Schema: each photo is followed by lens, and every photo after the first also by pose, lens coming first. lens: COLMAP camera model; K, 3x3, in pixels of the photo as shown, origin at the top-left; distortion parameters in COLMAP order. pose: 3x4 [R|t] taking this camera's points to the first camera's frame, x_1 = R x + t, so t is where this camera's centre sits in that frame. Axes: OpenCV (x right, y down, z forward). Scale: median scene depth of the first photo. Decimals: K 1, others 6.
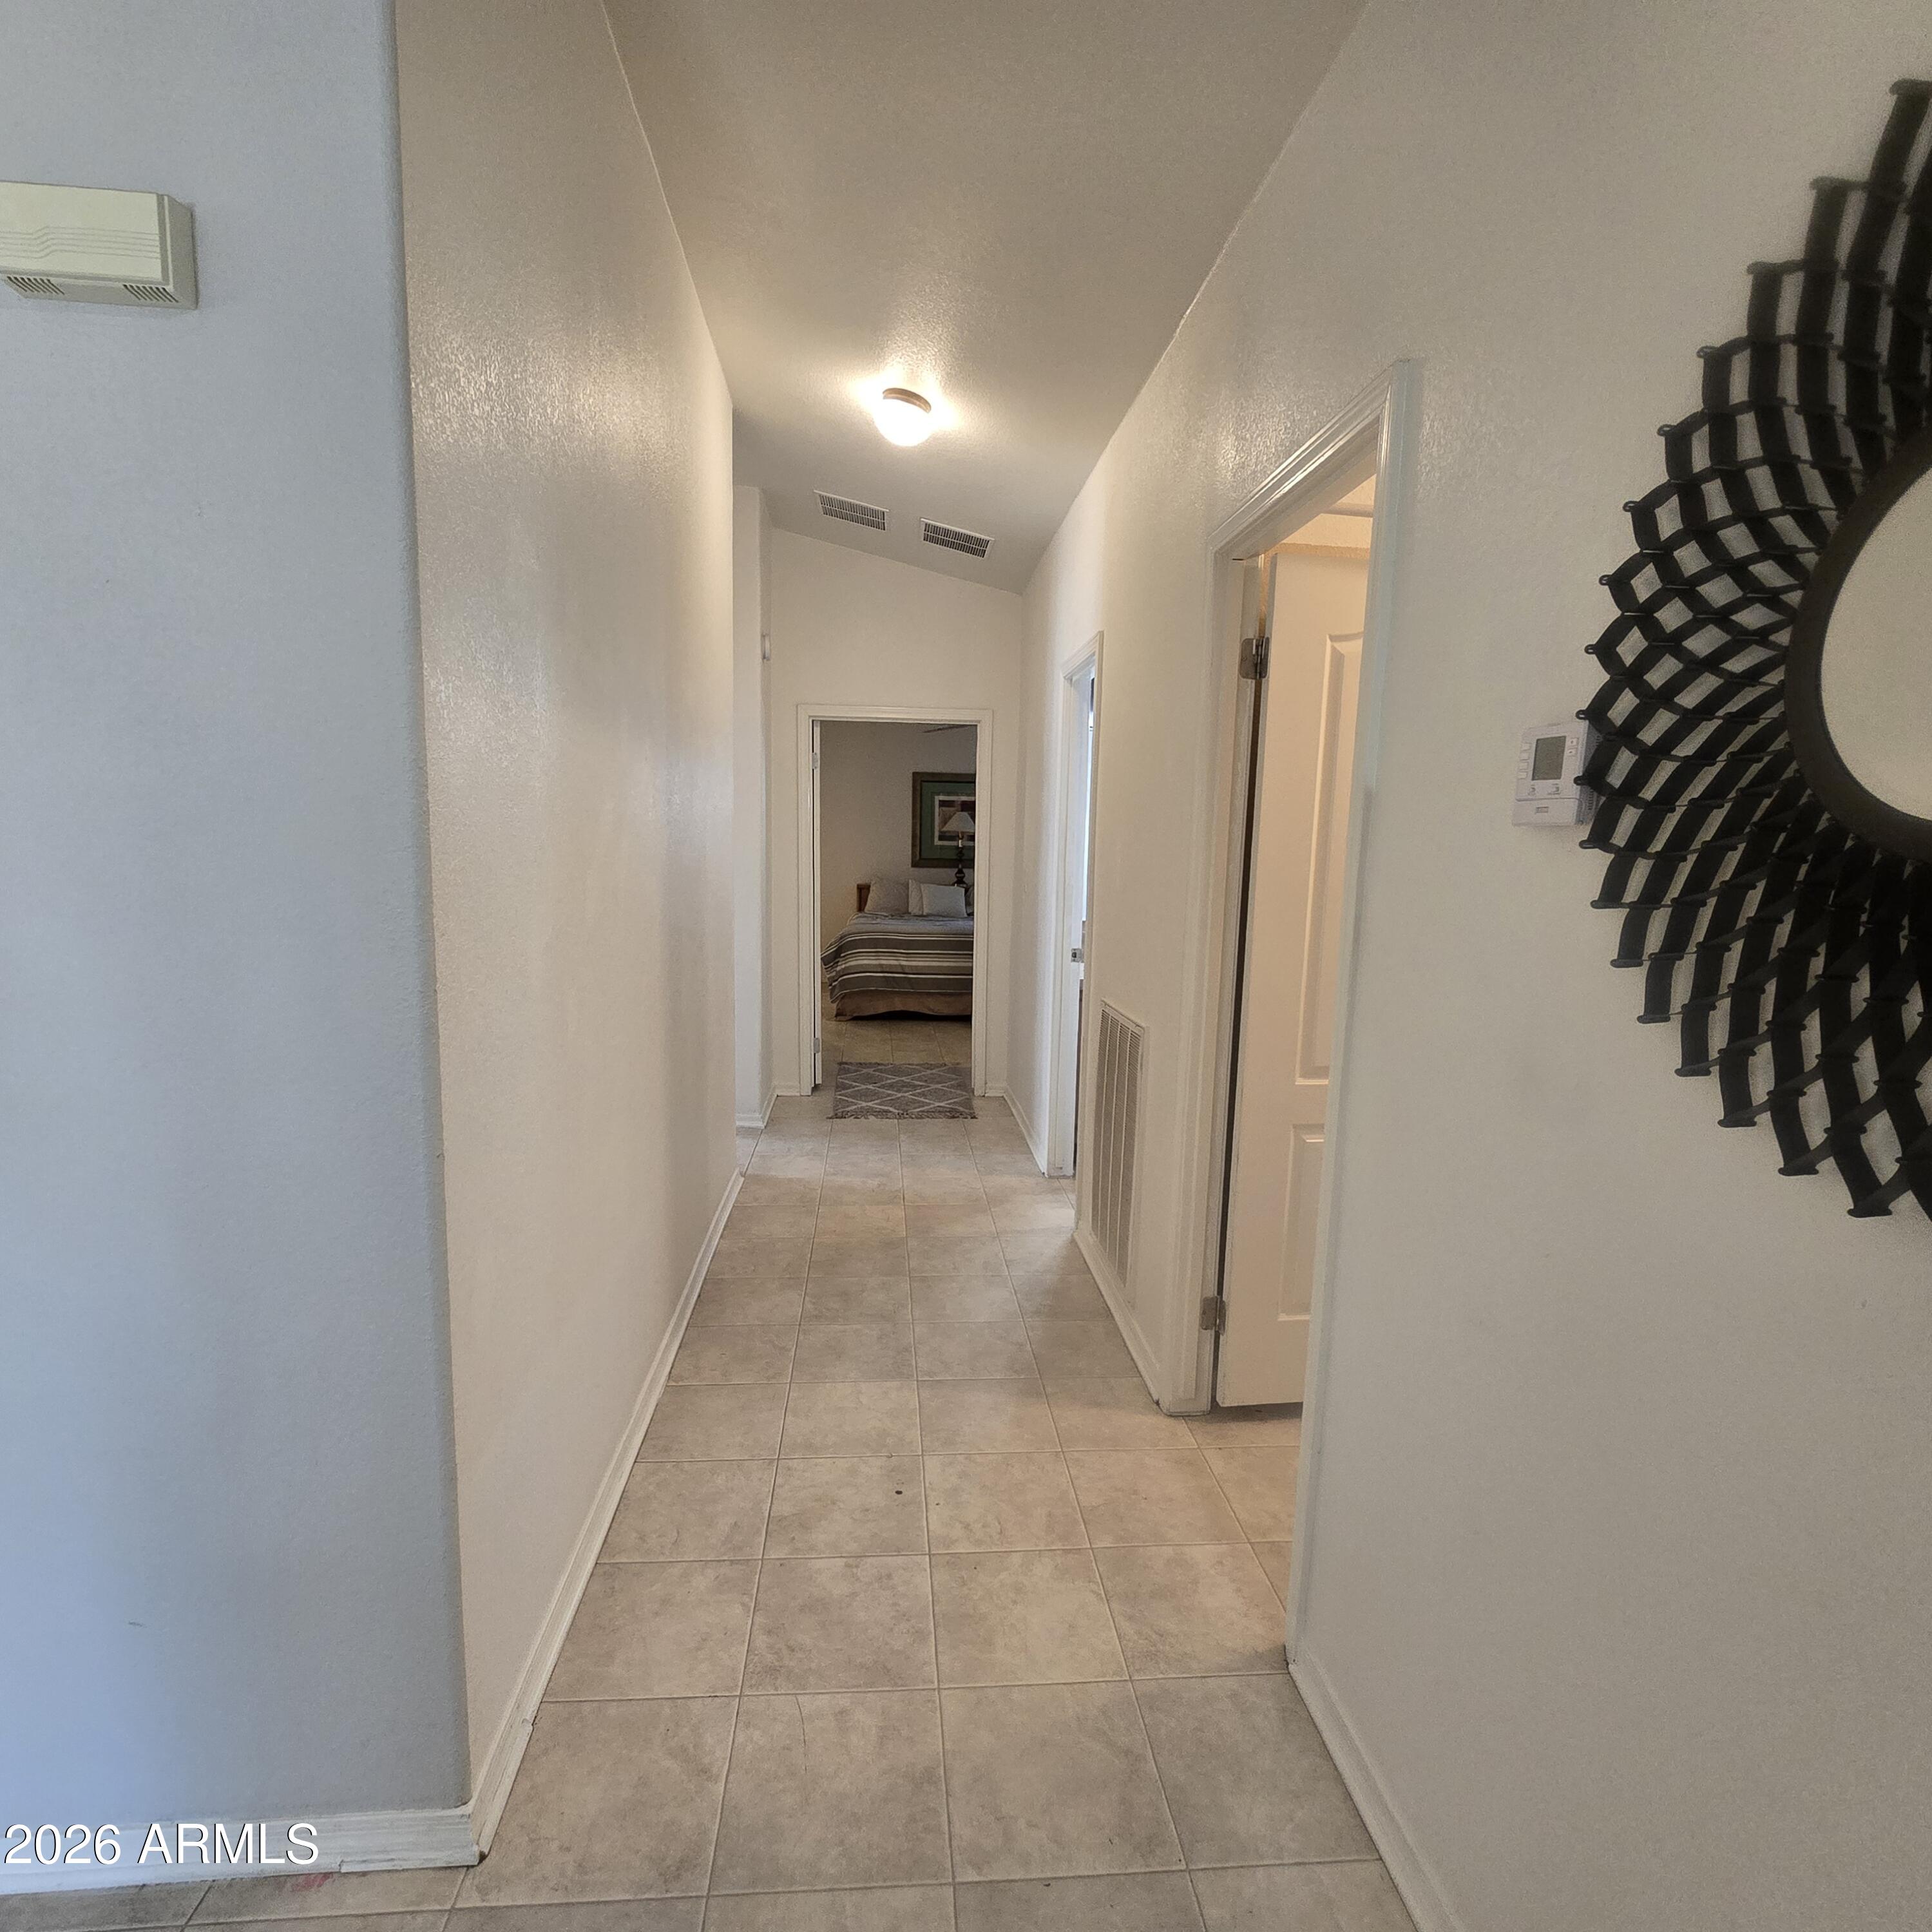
lens RADIAL K [[1058.7, 0, 965.6], [0, 1058.7, 969.1], [0, 0, 1]] dist [-0.003875, 0.001780]
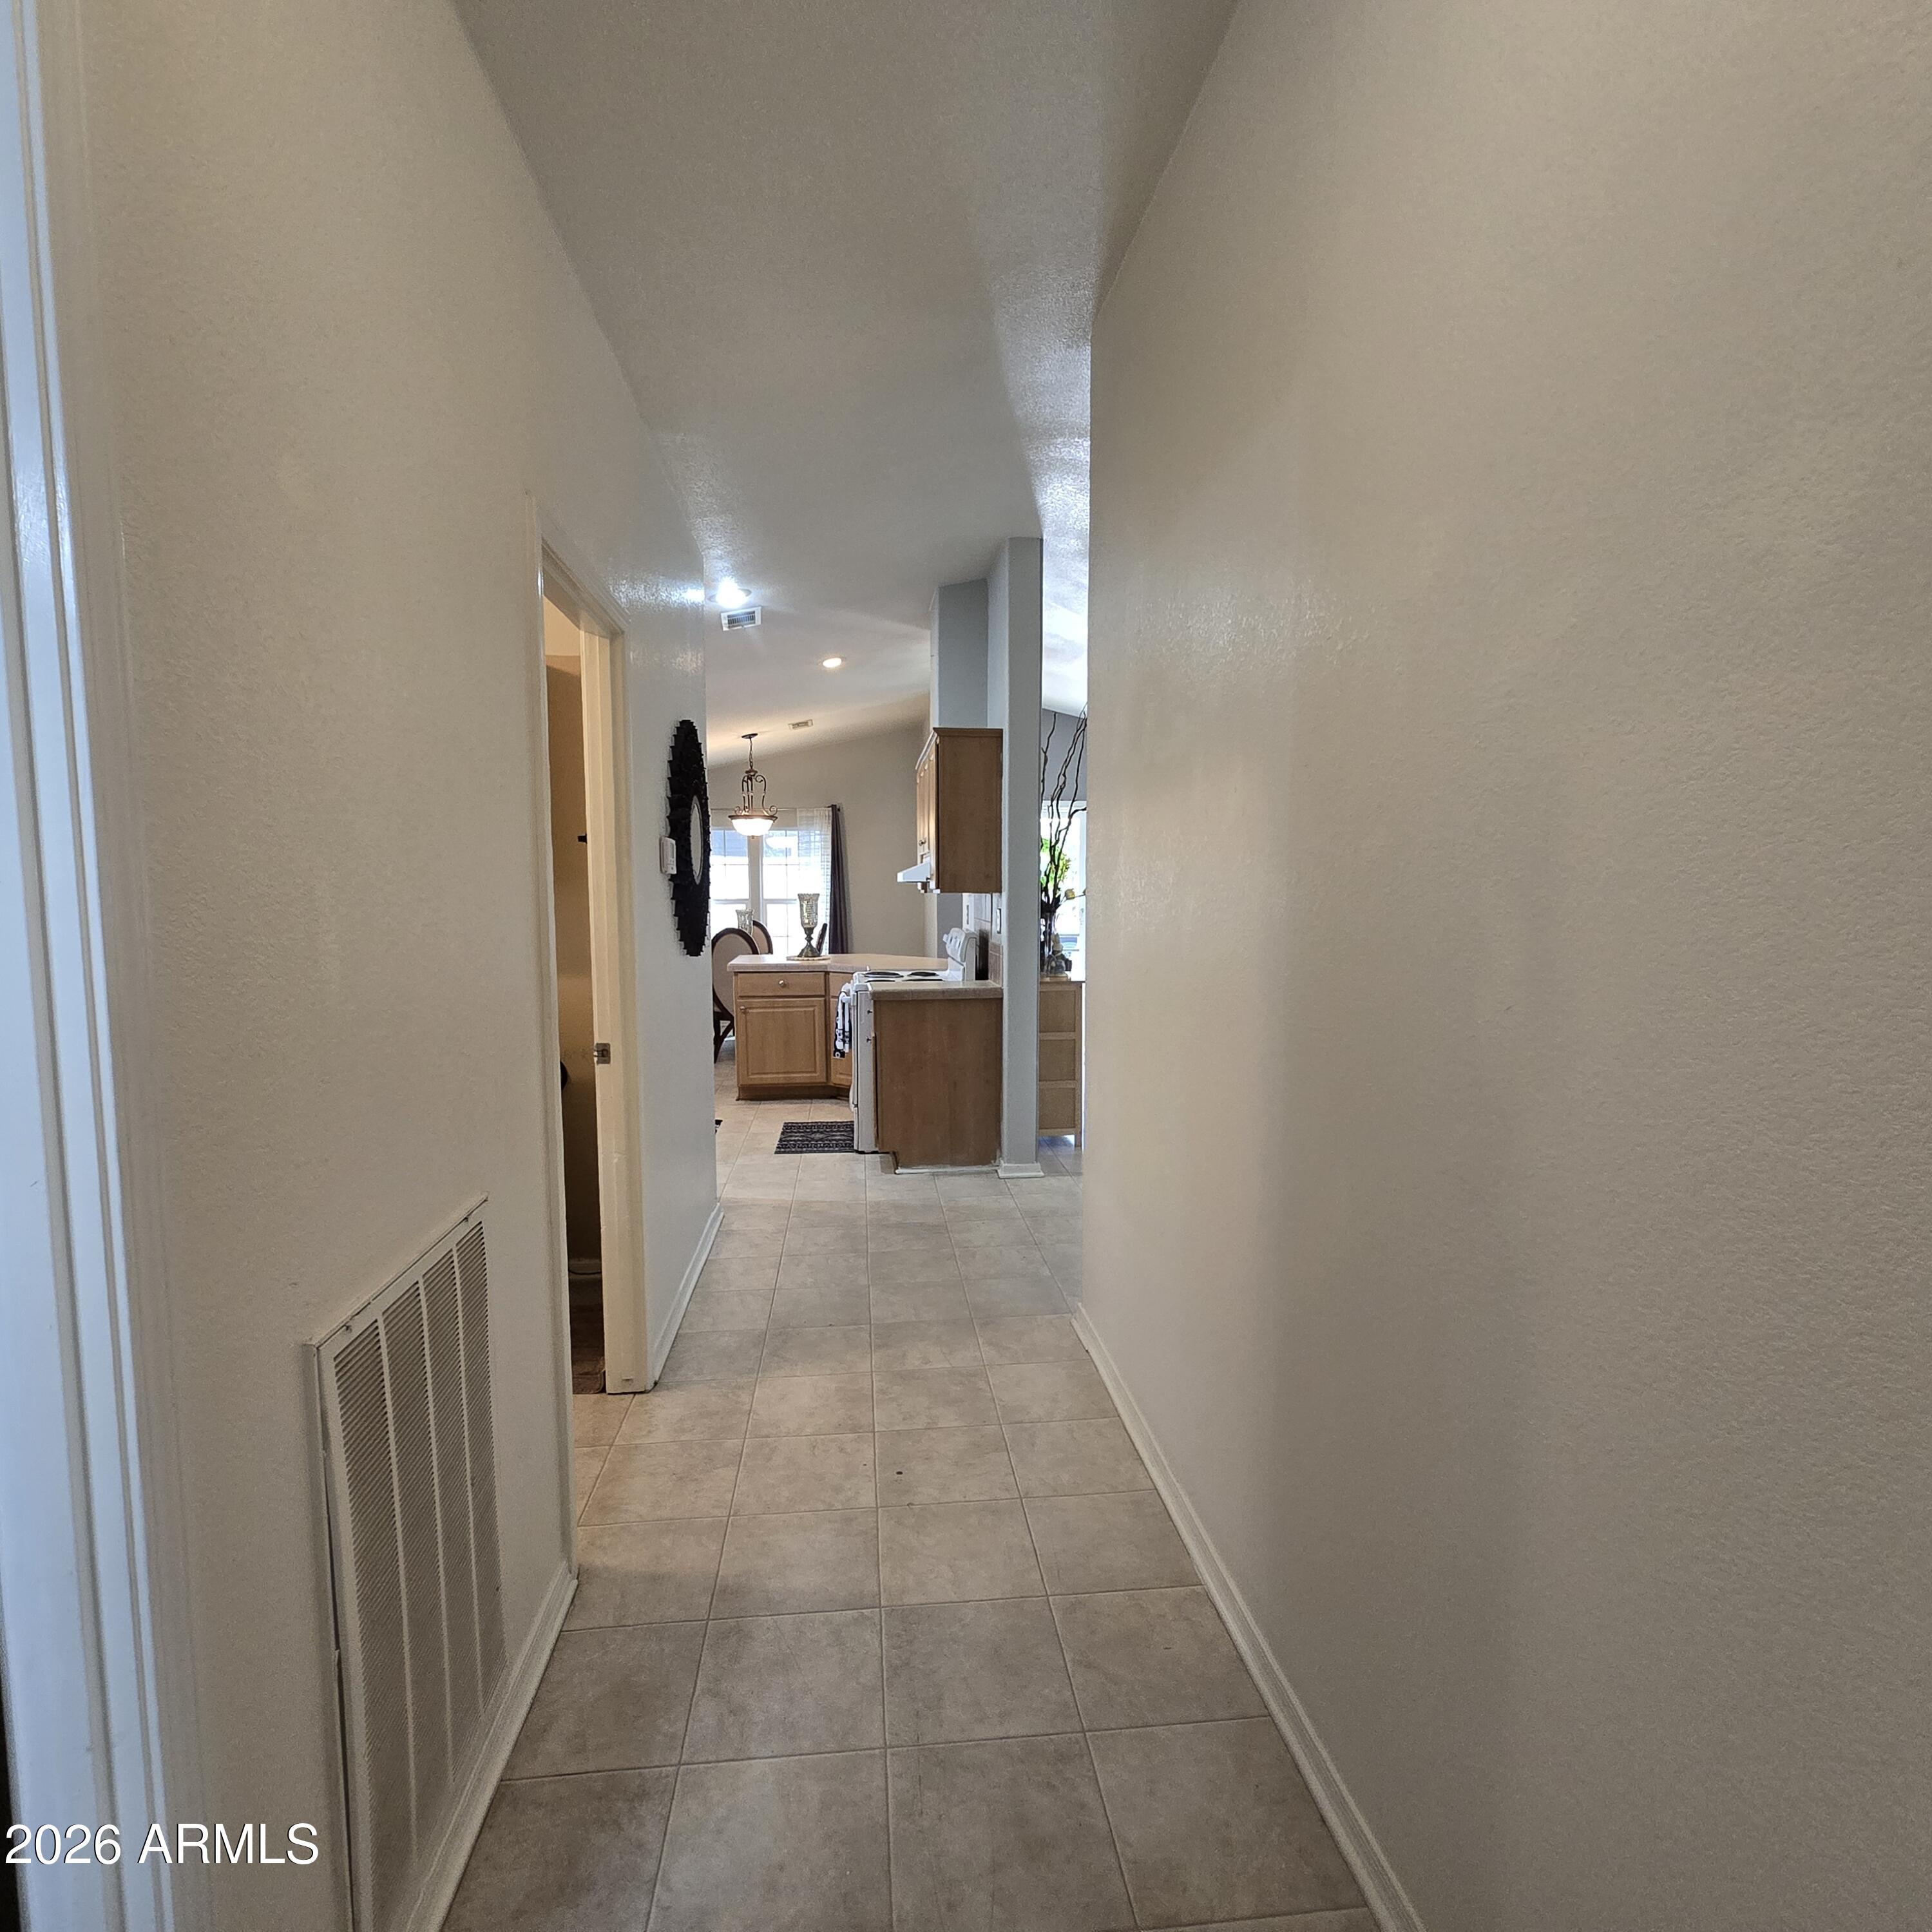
lens RADIAL K [[1058.7, 0, 982.9], [0, 1058.7, 981.6], [0, 0, 1]] dist [-0.003875, 0.001780]
pose [[-0.998943, -0.022322, -0.040189, -0.094175], [-0.030216, 0.977656, 0.208029, -0.237239], [0.034648, 0.209023, -0.977297, 1.972317]]
